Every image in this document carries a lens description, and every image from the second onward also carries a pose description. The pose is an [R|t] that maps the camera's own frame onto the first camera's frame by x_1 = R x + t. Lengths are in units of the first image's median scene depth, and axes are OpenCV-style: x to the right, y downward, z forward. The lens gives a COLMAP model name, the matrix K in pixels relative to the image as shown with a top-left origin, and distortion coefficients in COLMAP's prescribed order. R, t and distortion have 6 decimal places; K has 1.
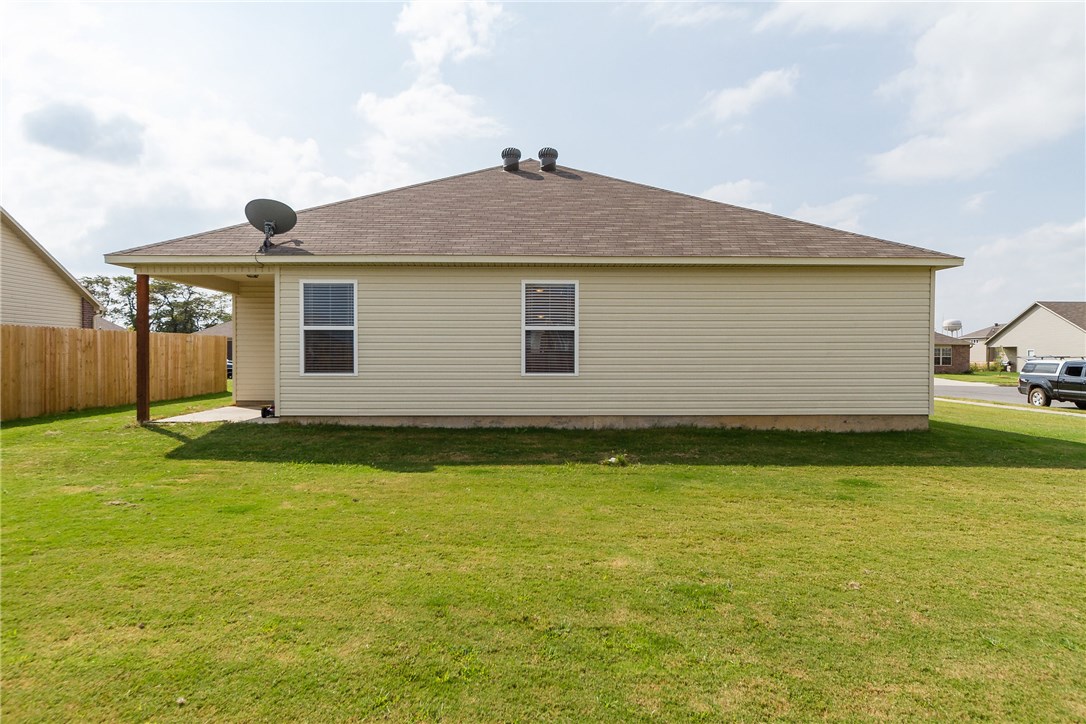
lens RADIAL K [[724.0, 0, 543.0], [0, 724.0, 362.0], [0, 0, 1]] dist [0.005781, 0.002408]
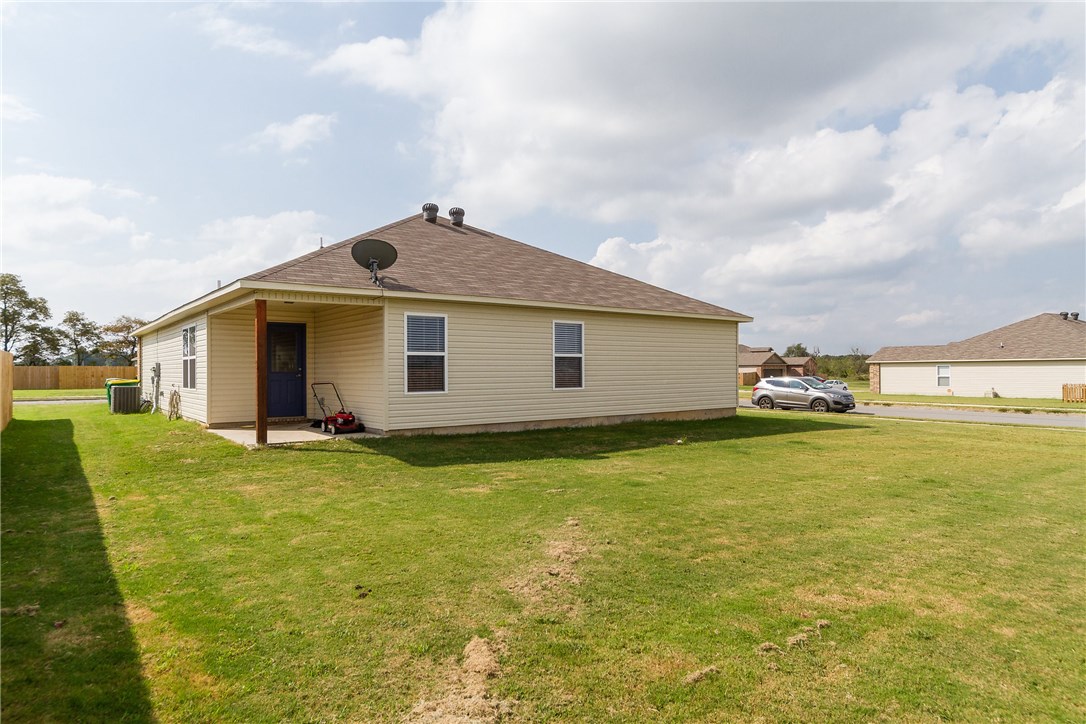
lens RADIAL K [[698.3, 0, 543.0], [0, 698.3, 362.0], [0, 0, 1]] dist [0.001816, 0.000585]
pose [[0.782965, 0.001875, 0.622064, -0.857836], [0.017862, 0.999515, -0.025495, -0.000542], [-0.621810, 0.031073, 0.782552, -0.015675]]
